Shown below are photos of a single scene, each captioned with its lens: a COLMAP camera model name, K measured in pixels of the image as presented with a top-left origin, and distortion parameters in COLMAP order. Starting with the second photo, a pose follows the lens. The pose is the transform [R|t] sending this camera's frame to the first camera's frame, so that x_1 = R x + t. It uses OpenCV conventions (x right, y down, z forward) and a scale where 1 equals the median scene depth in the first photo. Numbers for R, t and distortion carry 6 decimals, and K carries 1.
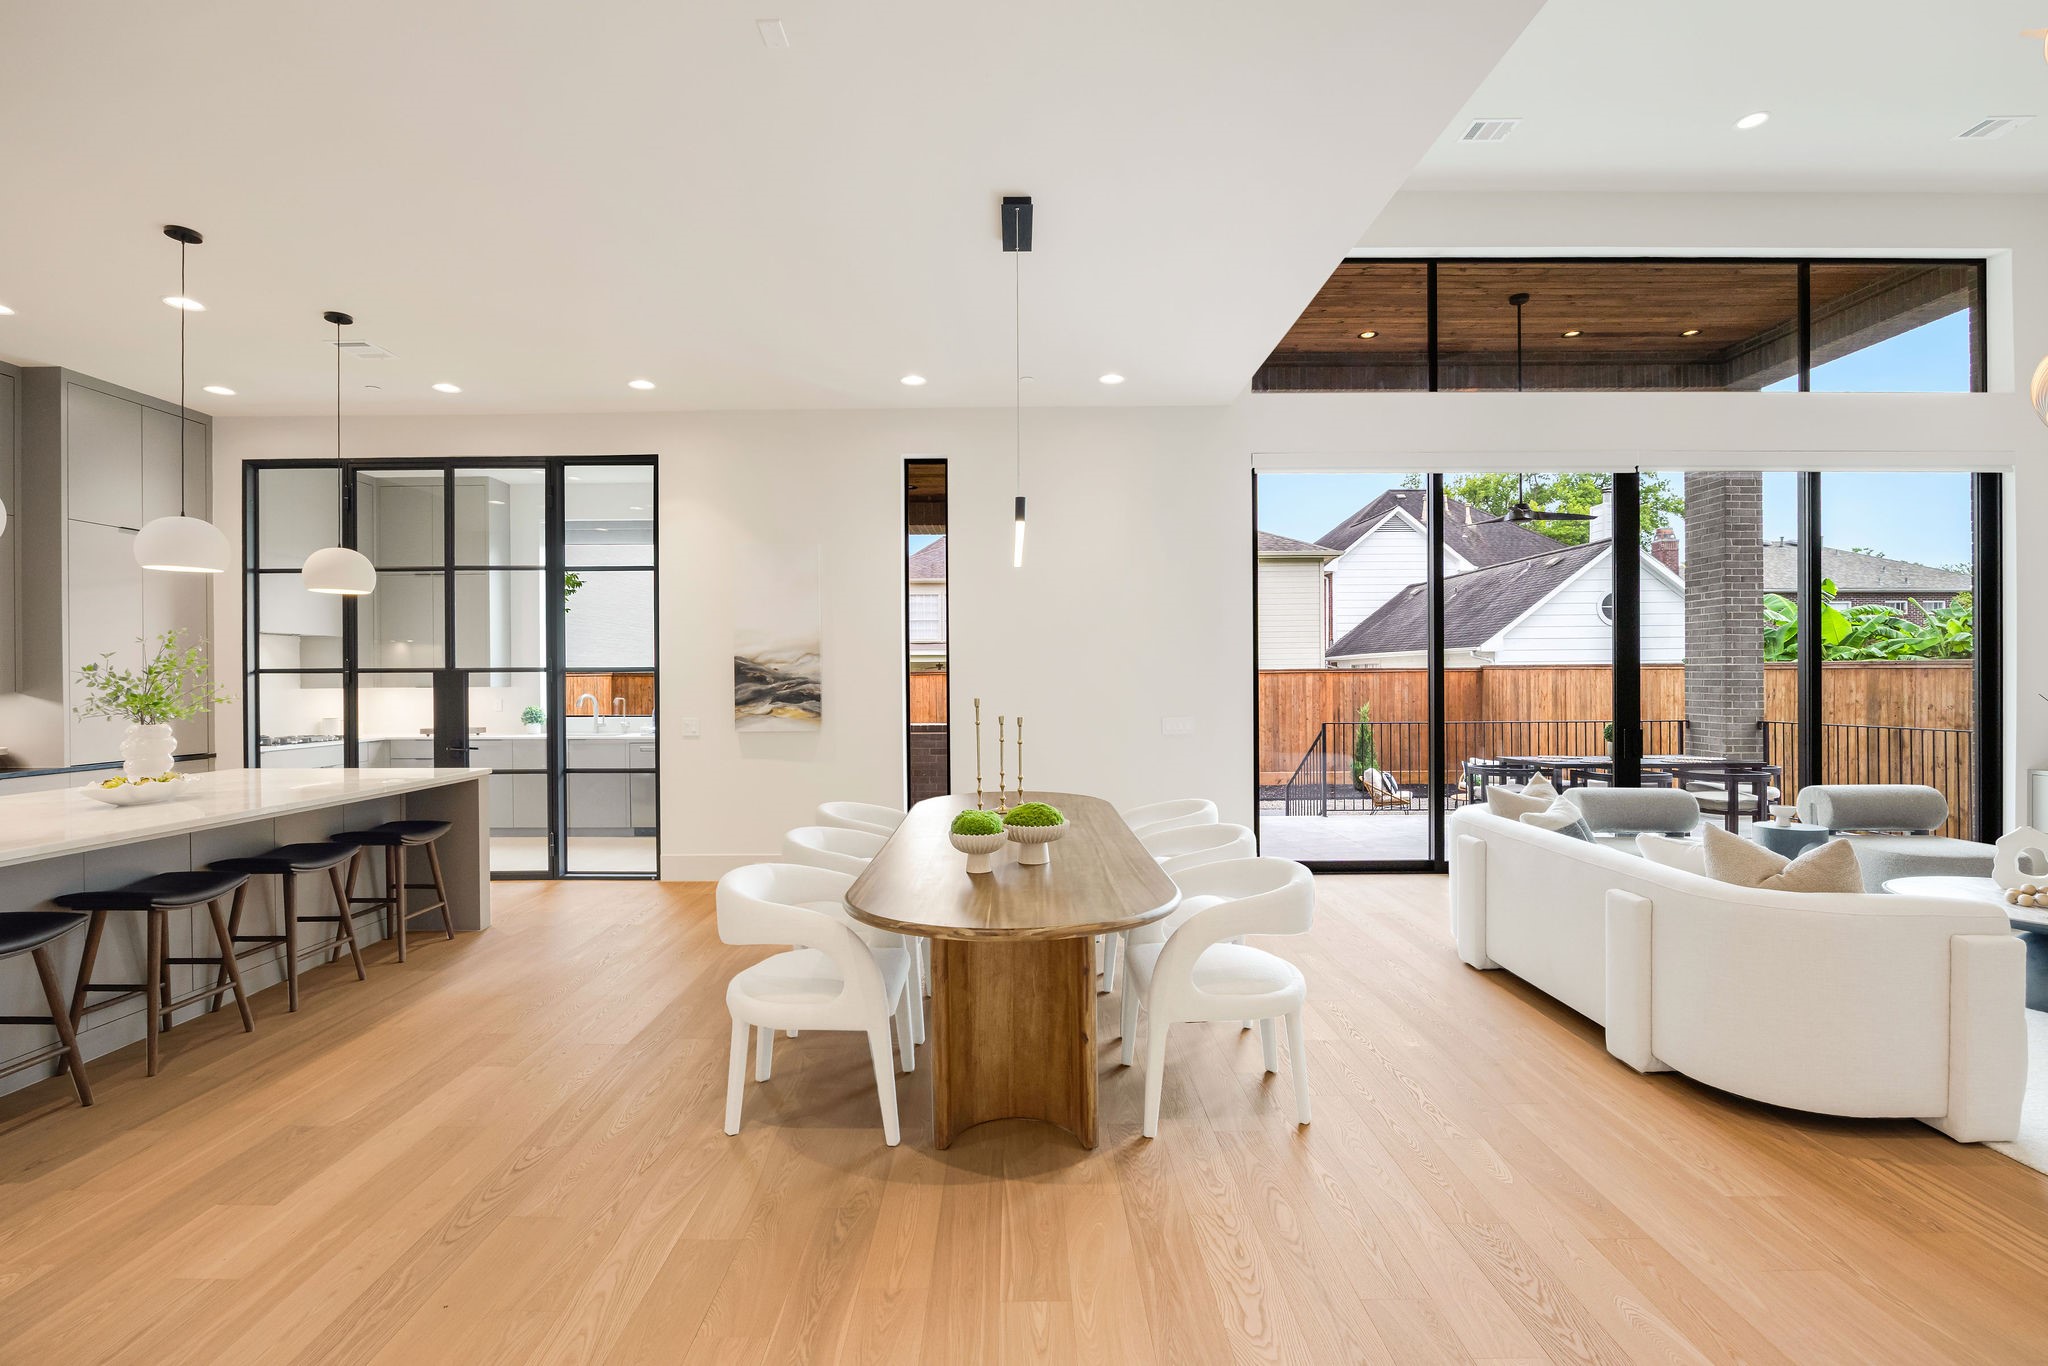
lens RADIAL K [[920.9, 0, 1011.8], [0, 920.9, 685.4], [0, 0, 1]] dist [-0.008583, 0.000544]
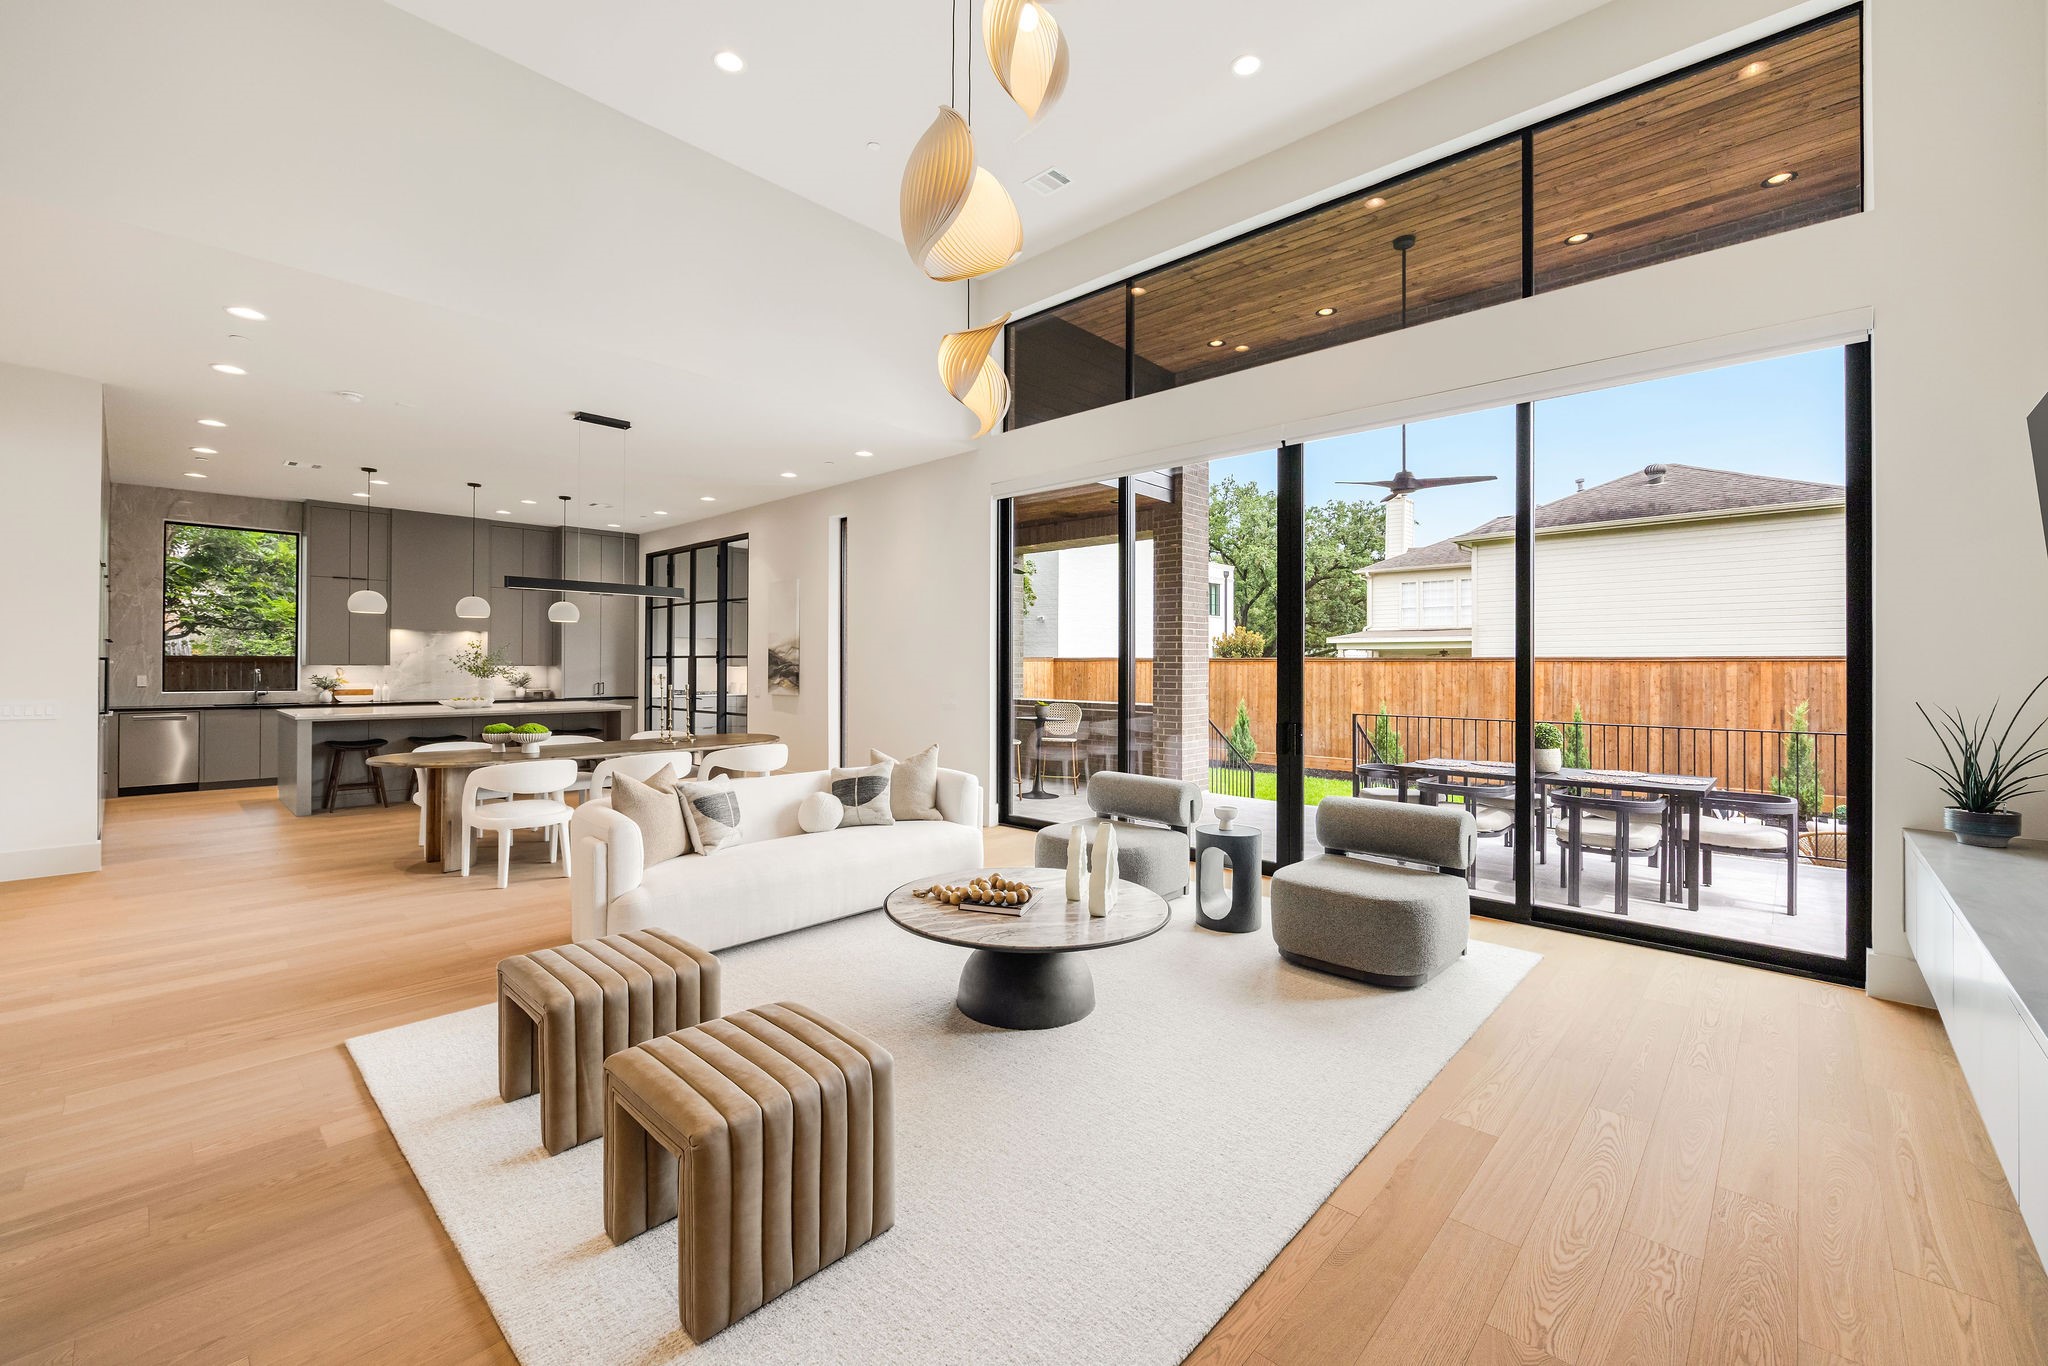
lens RADIAL K [[831.4, 0, 1018.6], [0, 831.4, 666.6], [0, 0, 1]] dist [-0.000522, 0.000140]
pose [[0.731522, 0.010432, -0.681738, 1.043136], [-0.012857, 0.999916, 0.001504, -0.007585], [0.681697, 0.007665, 0.731595, 0.198511]]
